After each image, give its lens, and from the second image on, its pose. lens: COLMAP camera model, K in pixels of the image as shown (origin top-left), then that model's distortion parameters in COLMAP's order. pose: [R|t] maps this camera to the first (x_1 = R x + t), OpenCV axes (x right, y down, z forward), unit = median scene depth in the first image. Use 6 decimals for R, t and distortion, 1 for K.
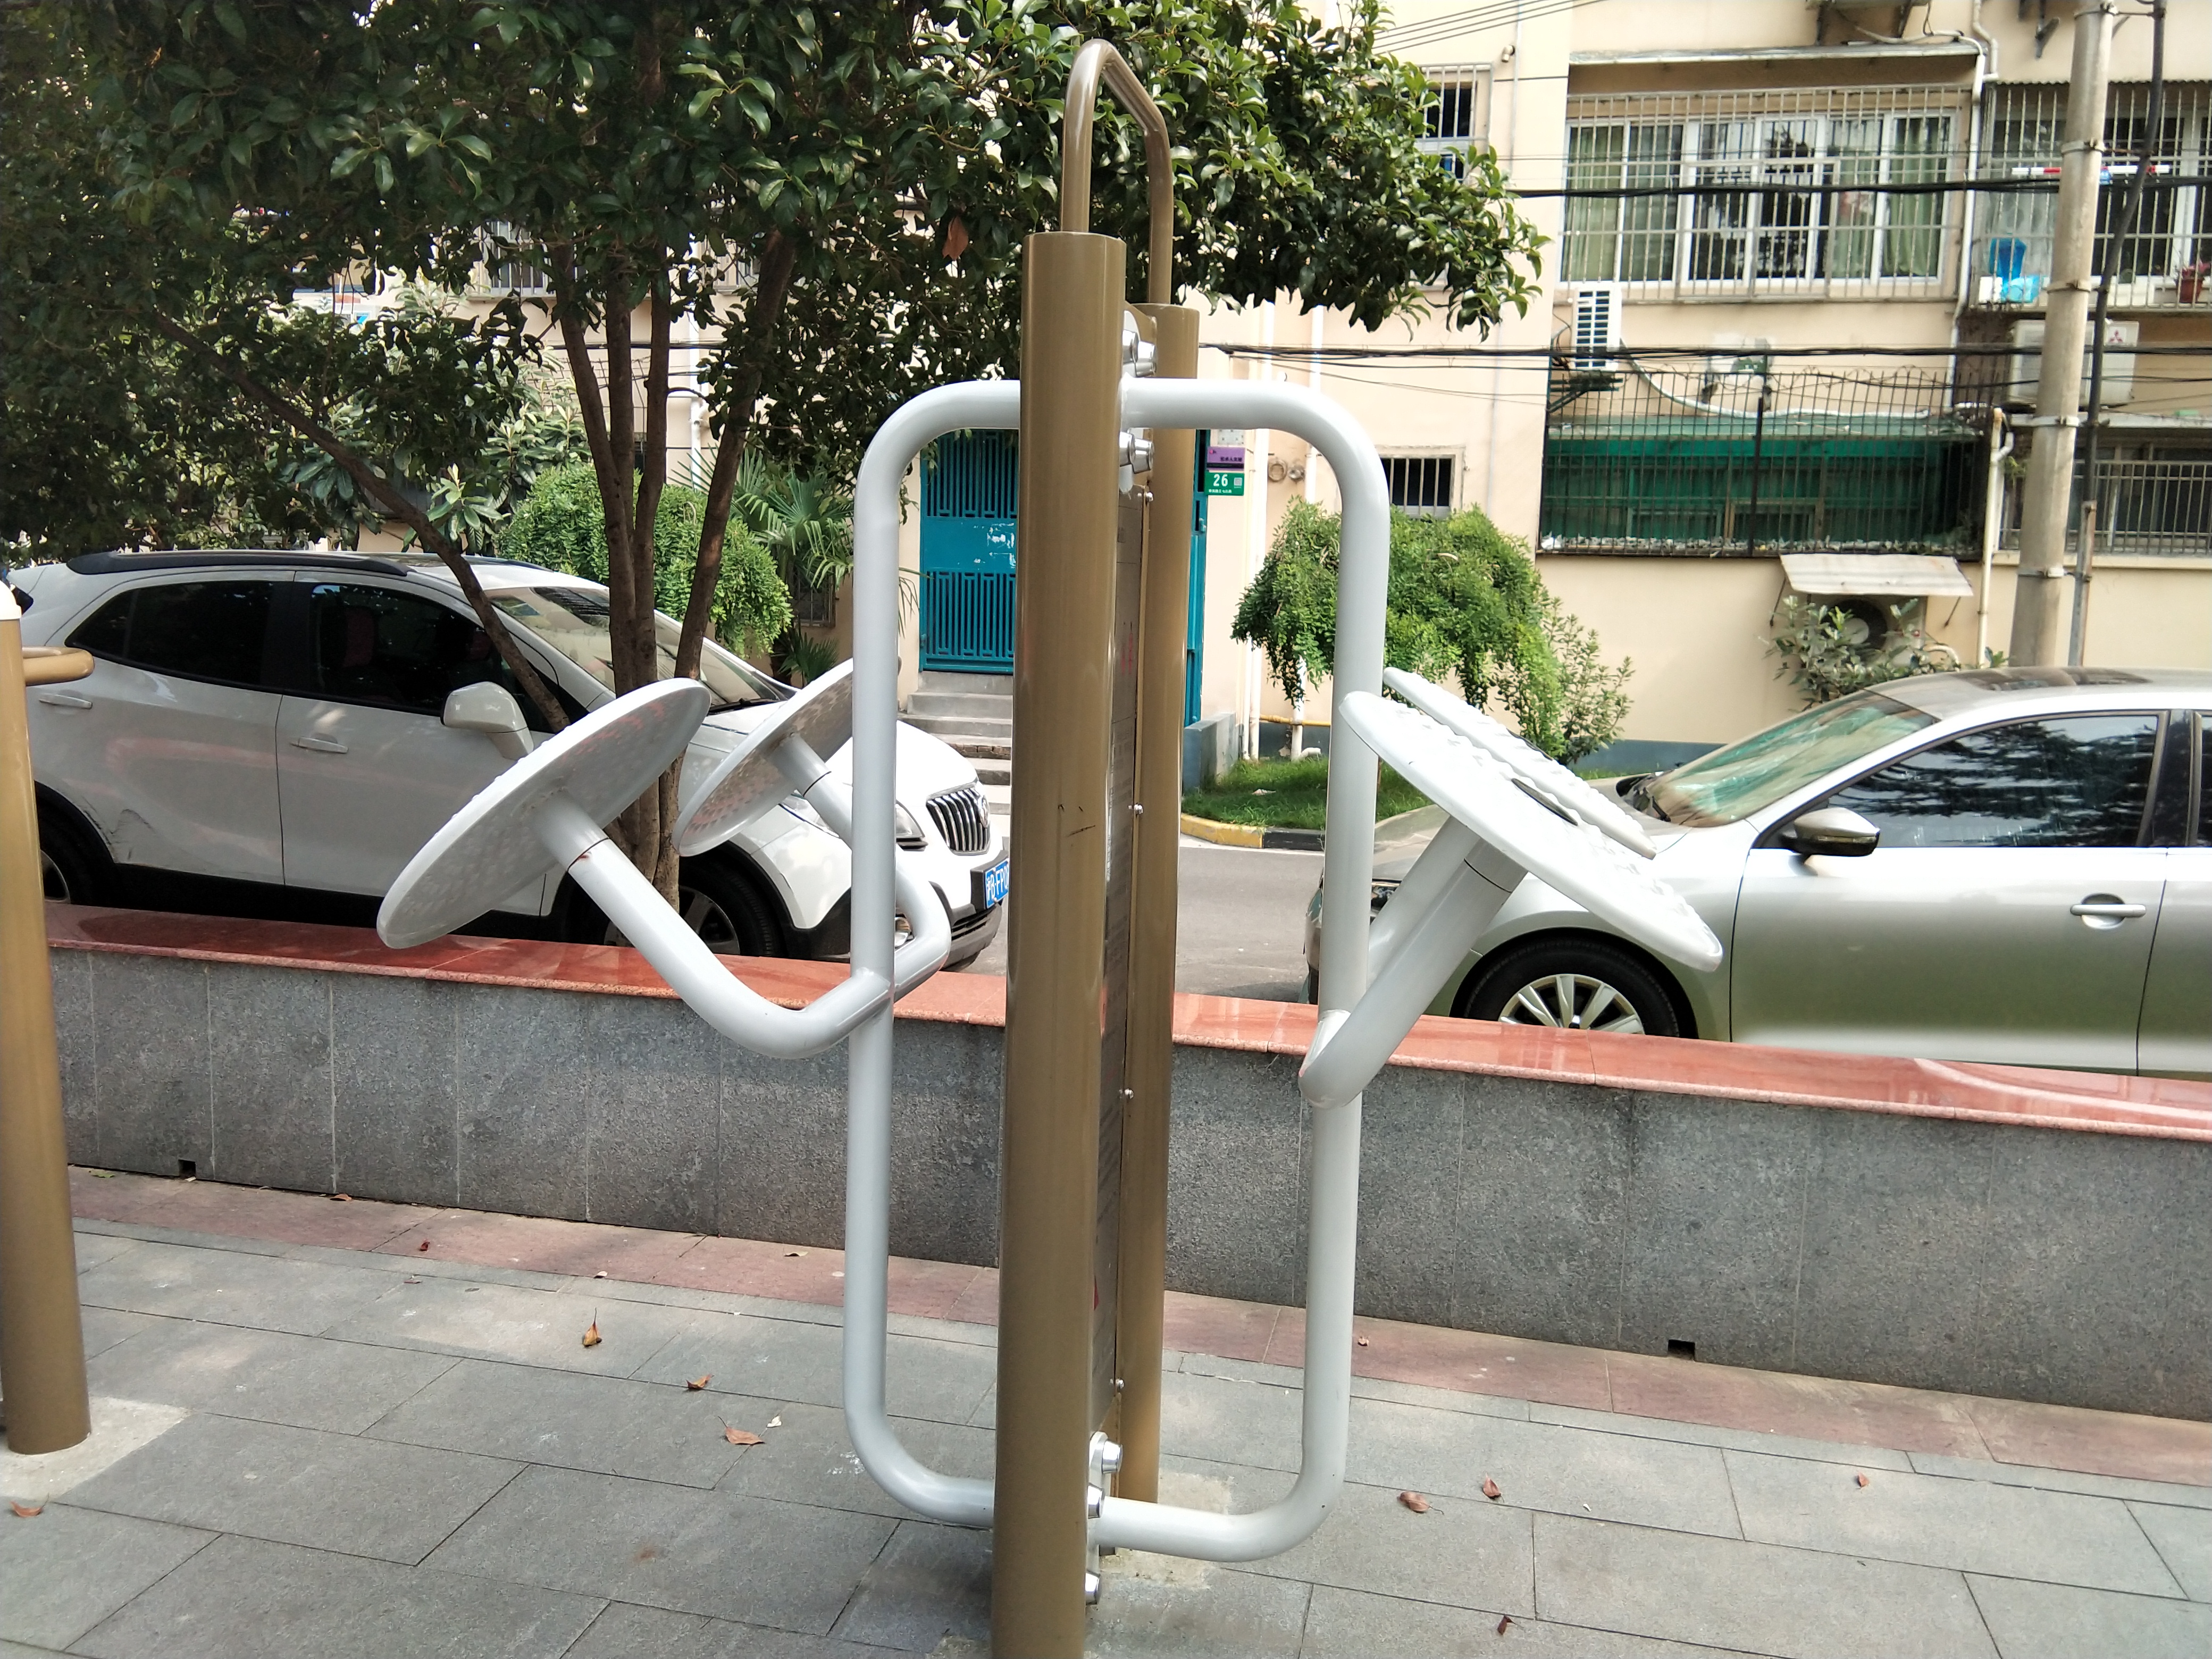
lens RADIAL K [[1764.1, 0, 1089.1], [0, 1764.1, 817.0], [0, 0, 1]] dist [0.100110, -0.150676]
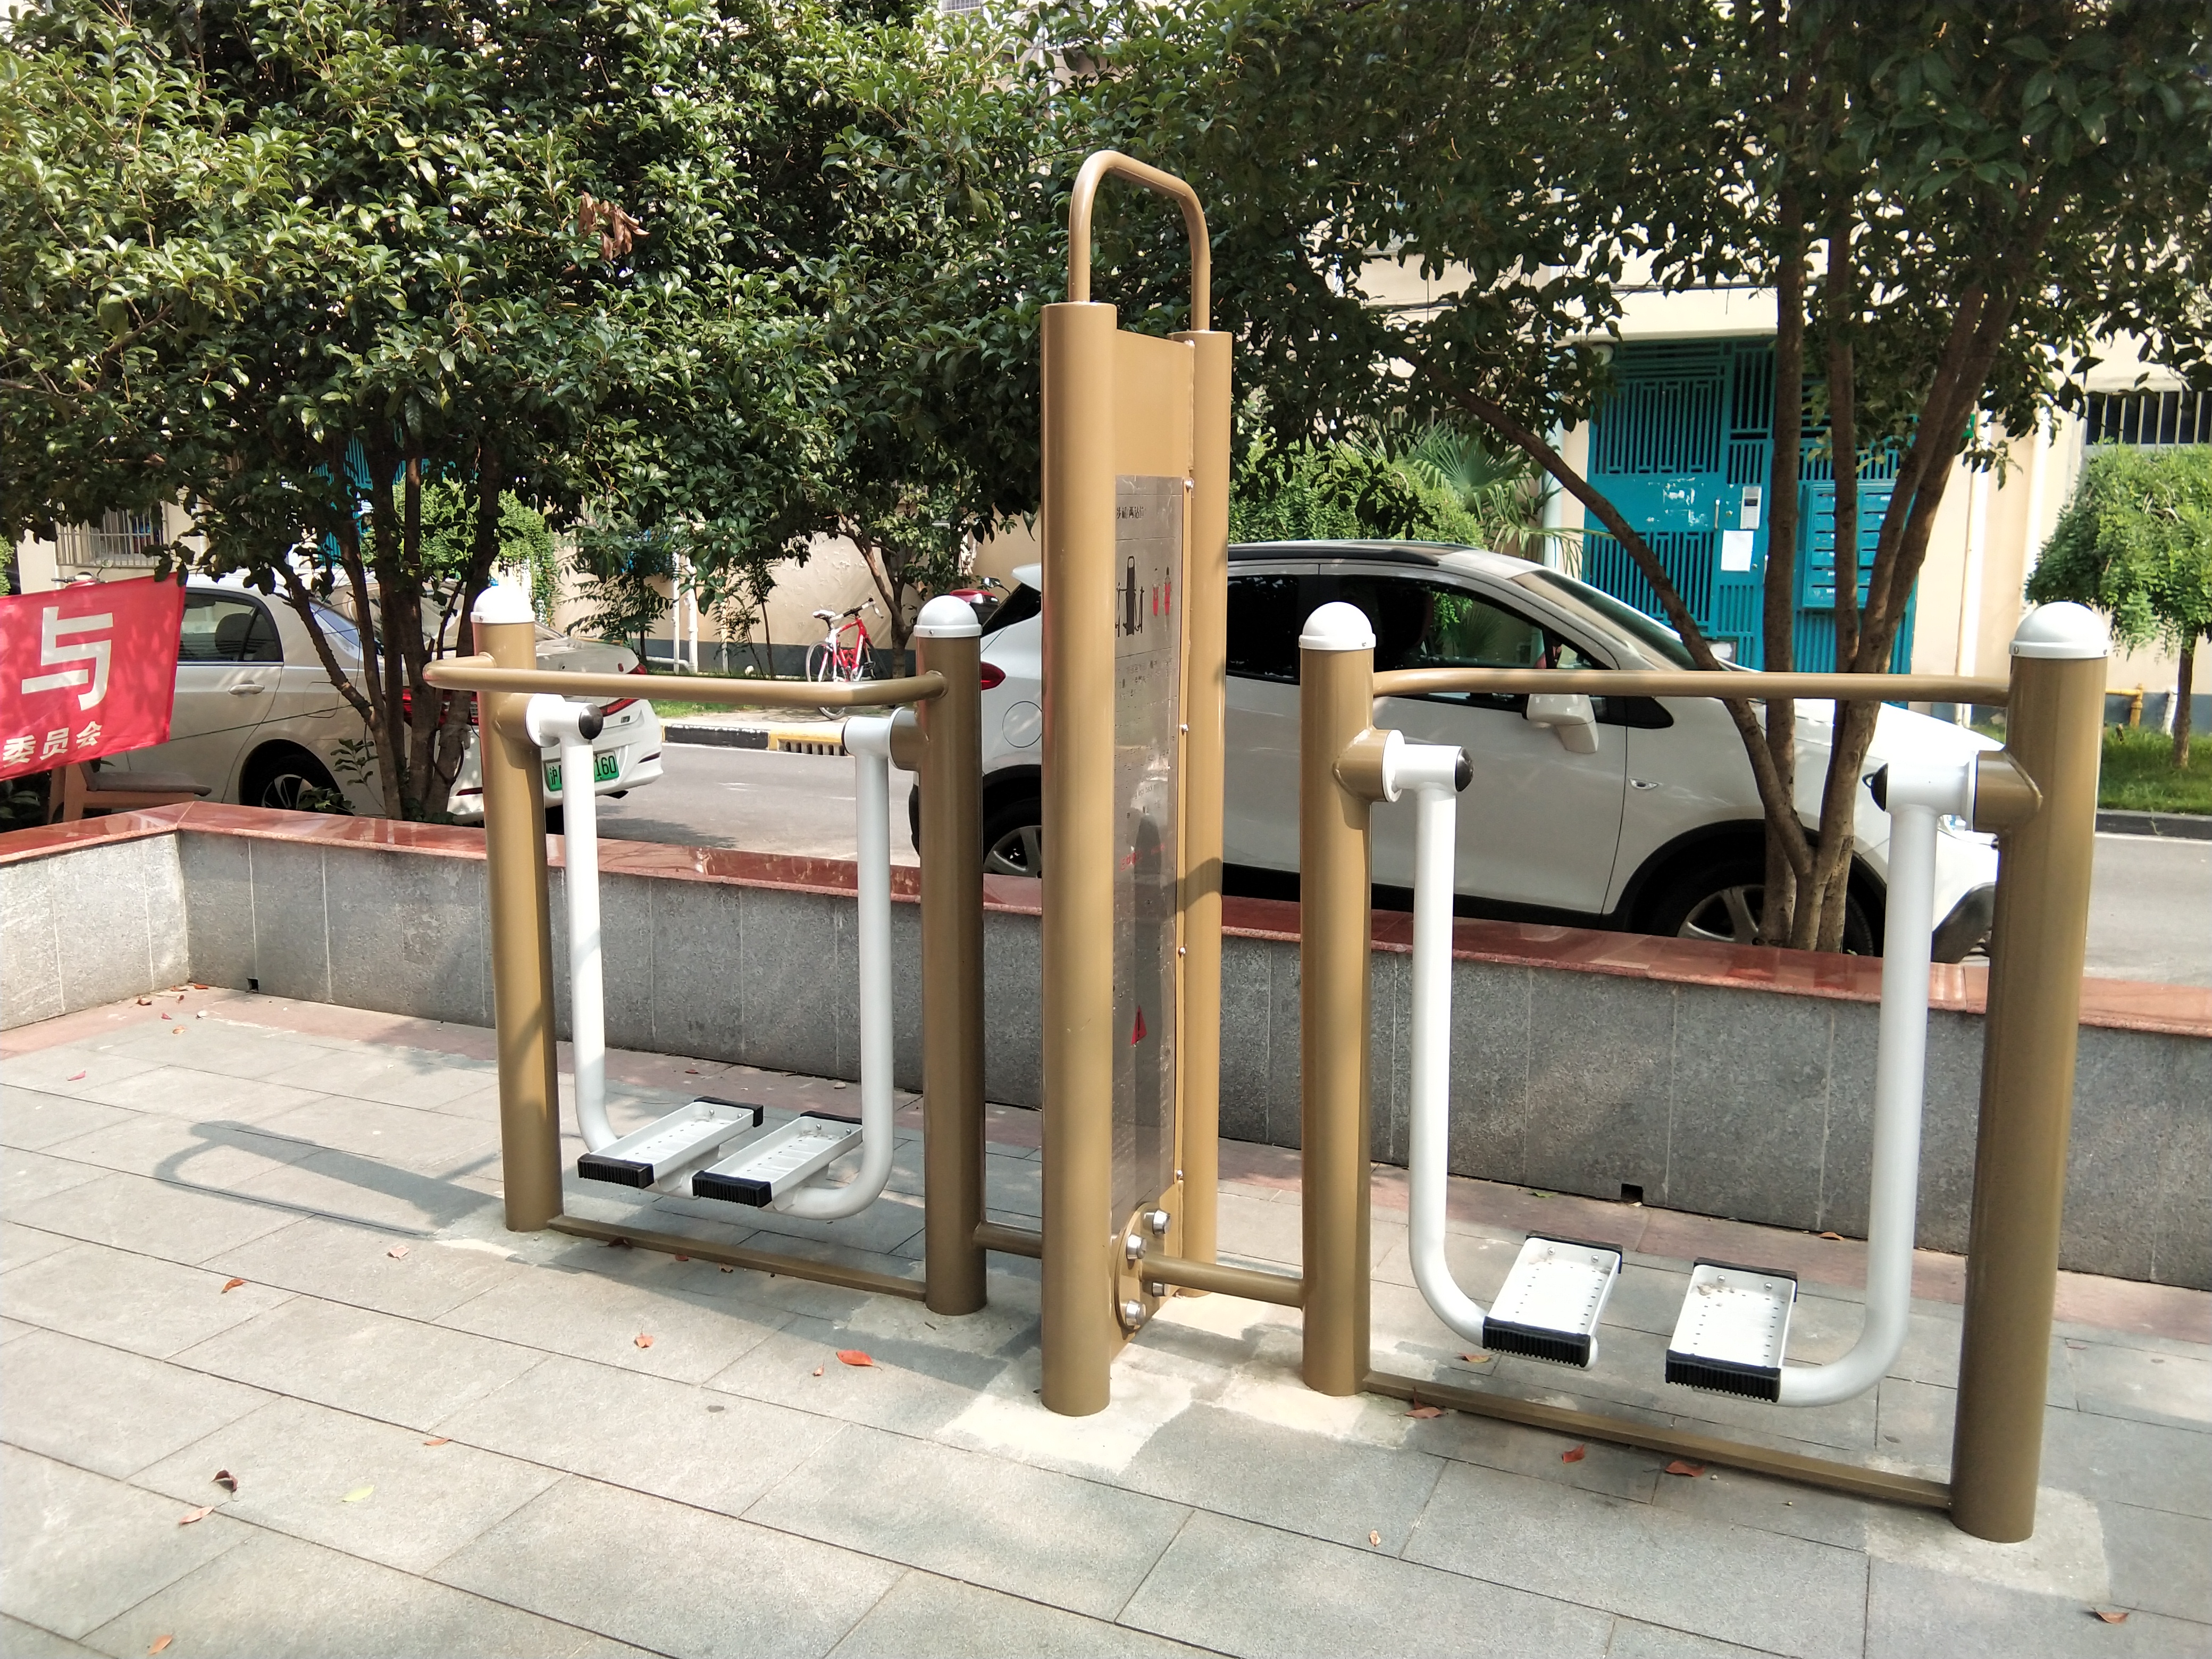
lens RADIAL K [[1764.1, 0, 1089.1], [0, 1764.1, 817.0], [0, 0, 1]] dist [0.100110, -0.150676]
pose [[0.981048, 0.007498, -0.193620, -0.173016], [-0.002475, 0.999654, 0.026170, -0.009343], [0.193750, -0.025195, 0.980727, -0.000635]]
